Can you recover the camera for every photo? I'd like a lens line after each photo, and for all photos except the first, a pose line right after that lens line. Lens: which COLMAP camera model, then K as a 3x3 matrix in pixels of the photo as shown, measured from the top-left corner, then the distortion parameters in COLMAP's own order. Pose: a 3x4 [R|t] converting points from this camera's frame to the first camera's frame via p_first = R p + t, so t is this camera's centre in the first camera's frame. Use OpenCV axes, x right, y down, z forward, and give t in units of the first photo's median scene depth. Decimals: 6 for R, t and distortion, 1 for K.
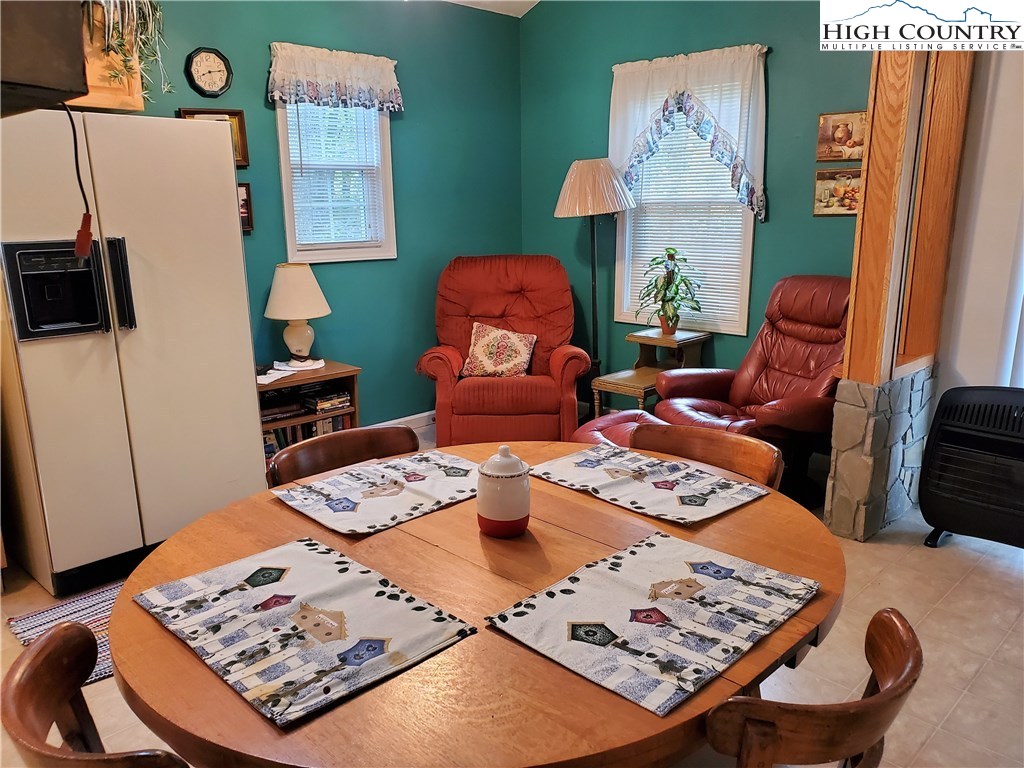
lens RADIAL K [[788.9, 0, 518.3], [0, 788.9, 385.7], [0, 0, 1]] dist [-0.009714, -0.036383]
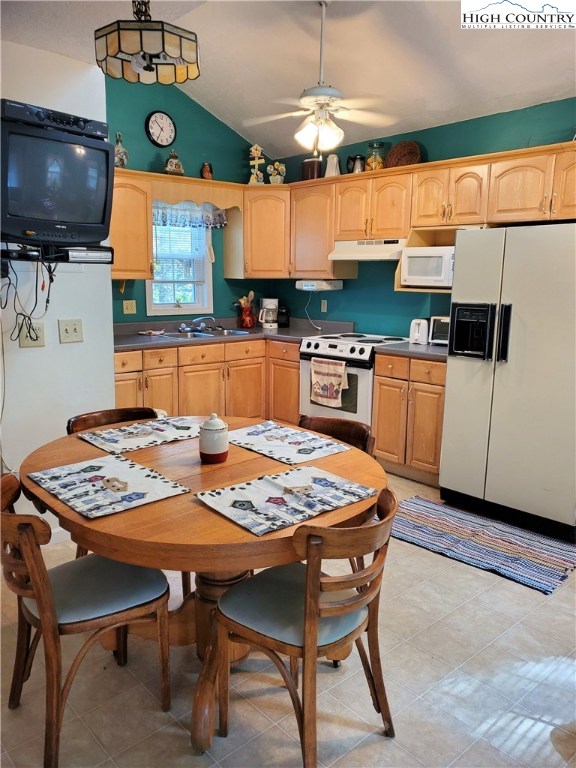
lens RADIAL K [[591.7, 0, 290.1], [0, 591.7, 383.4], [0, 0, 1]] dist [-0.009714, -0.036383]
pose [[-0.030754, 0.192087, -0.980896, 1.089954], [-0.249973, 0.948697, 0.193619, -0.248941], [0.967764, 0.251152, 0.018841, 0.941265]]
